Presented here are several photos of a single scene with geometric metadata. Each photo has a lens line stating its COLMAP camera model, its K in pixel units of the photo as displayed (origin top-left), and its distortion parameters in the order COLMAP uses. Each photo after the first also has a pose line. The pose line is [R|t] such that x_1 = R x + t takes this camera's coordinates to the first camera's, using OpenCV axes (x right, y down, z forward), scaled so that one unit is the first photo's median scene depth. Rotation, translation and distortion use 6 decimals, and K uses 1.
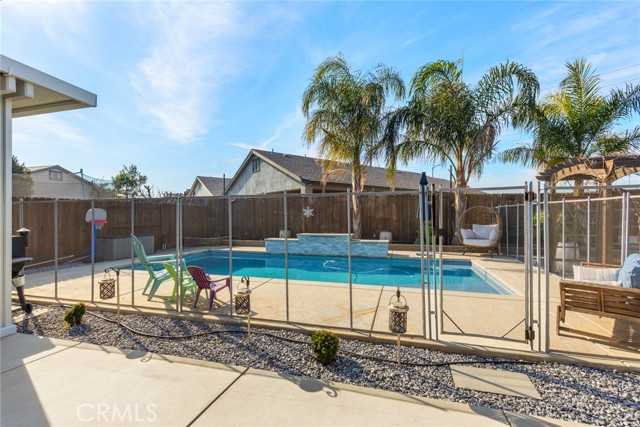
lens RADIAL K [[290.1, 0, 326.5], [0, 290.1, 214.1], [0, 0, 1]] dist [0.003033, 0.000192]
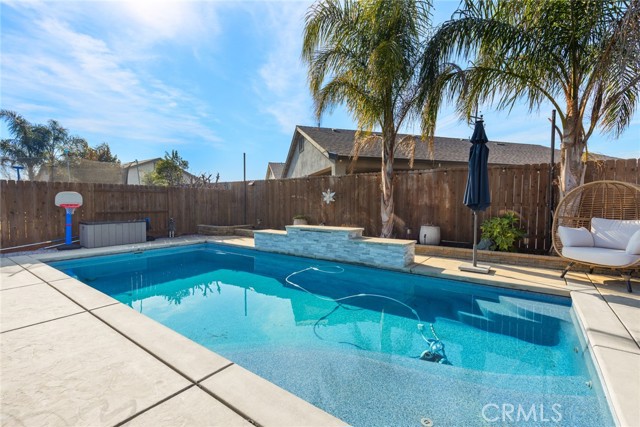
lens RADIAL K [[290.1, 0, 322.4], [0, 290.1, 212.3], [0, 0, 1]] dist [0.003033, 0.000192]
pose [[0.935485, 0.016567, -0.352978, 0.203574], [-0.004057, 0.999338, 0.036152, 0.007541], [0.353343, -0.032388, 0.934933, 0.301233]]
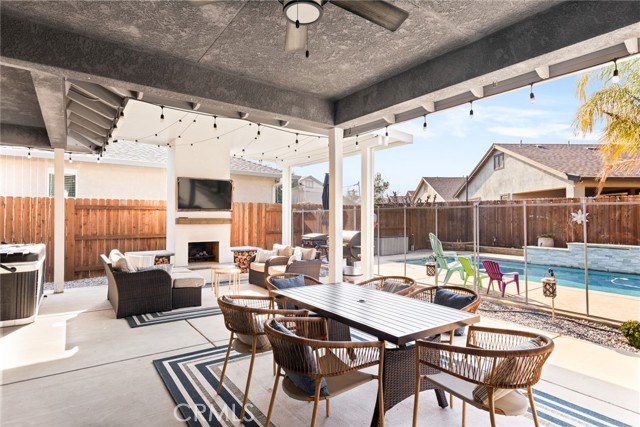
lens RADIAL K [[348.9, 0, 314.6], [0, 348.9, 212.7], [0, 0, 1]] dist [0.000305, 0.001324]
pose [[0.780762, 0.002646, -0.624823, -0.035131], [-0.010510, 0.999905, -0.008898, -0.002726], [0.624740, 0.013514, 0.780716, -0.229444]]
